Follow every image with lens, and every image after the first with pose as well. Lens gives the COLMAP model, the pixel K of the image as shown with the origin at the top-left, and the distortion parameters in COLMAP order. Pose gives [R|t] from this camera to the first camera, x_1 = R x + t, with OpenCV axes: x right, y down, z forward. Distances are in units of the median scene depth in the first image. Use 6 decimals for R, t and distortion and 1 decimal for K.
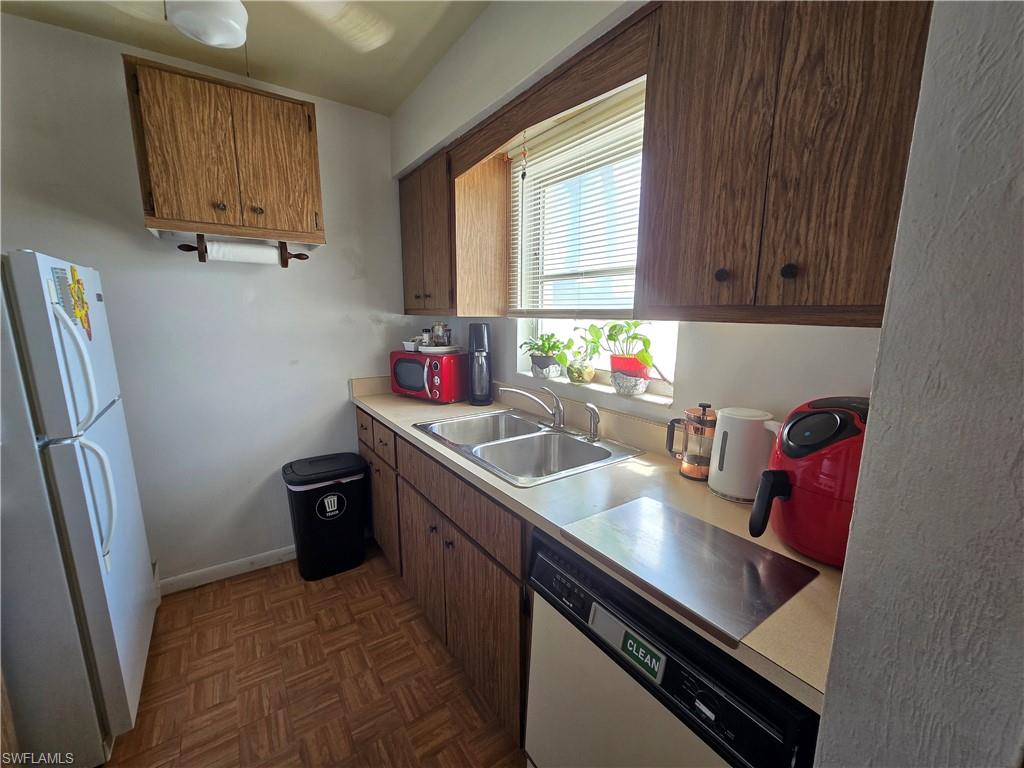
lens RADIAL K [[419.6, 0, 512.6], [0, 419.6, 389.0], [0, 0, 1]] dist [-0.002571, 0.000388]
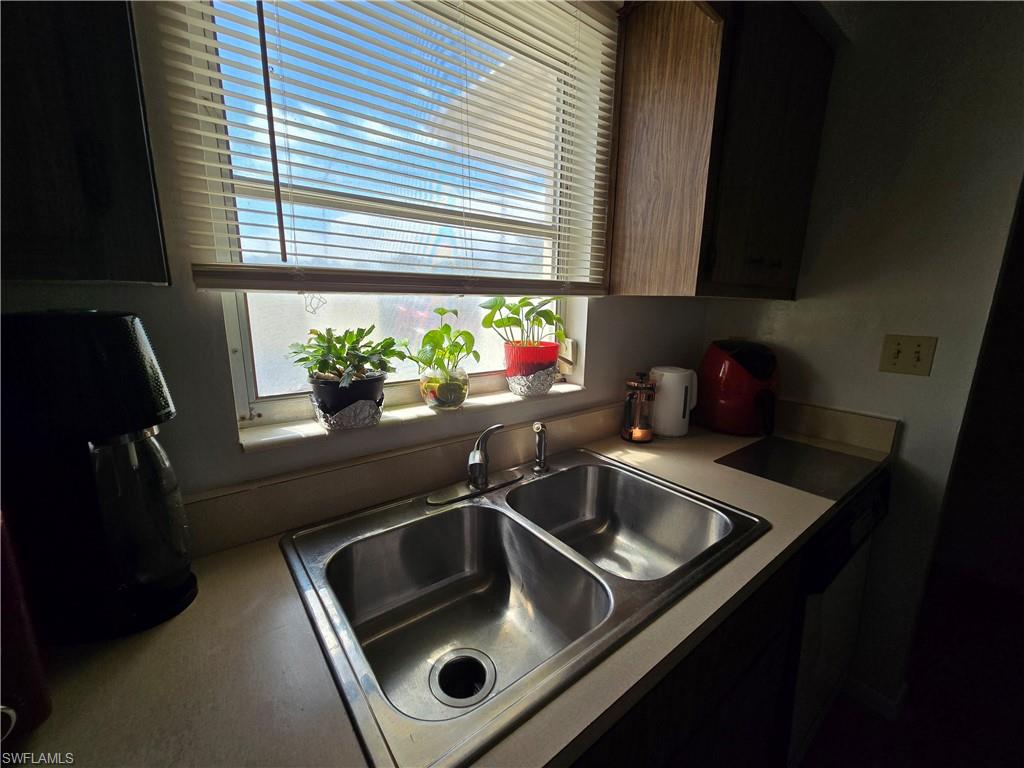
lens RADIAL K [[419.6, 0, 516.6], [0, 419.6, 389.1], [0, 0, 1]] dist [-0.002571, 0.000388]
pose [[-0.069066, -0.228290, 0.971140, -0.444562], [0.155453, 0.959111, 0.236518, -0.175375], [-0.985426, 0.167302, -0.030754, 1.017317]]
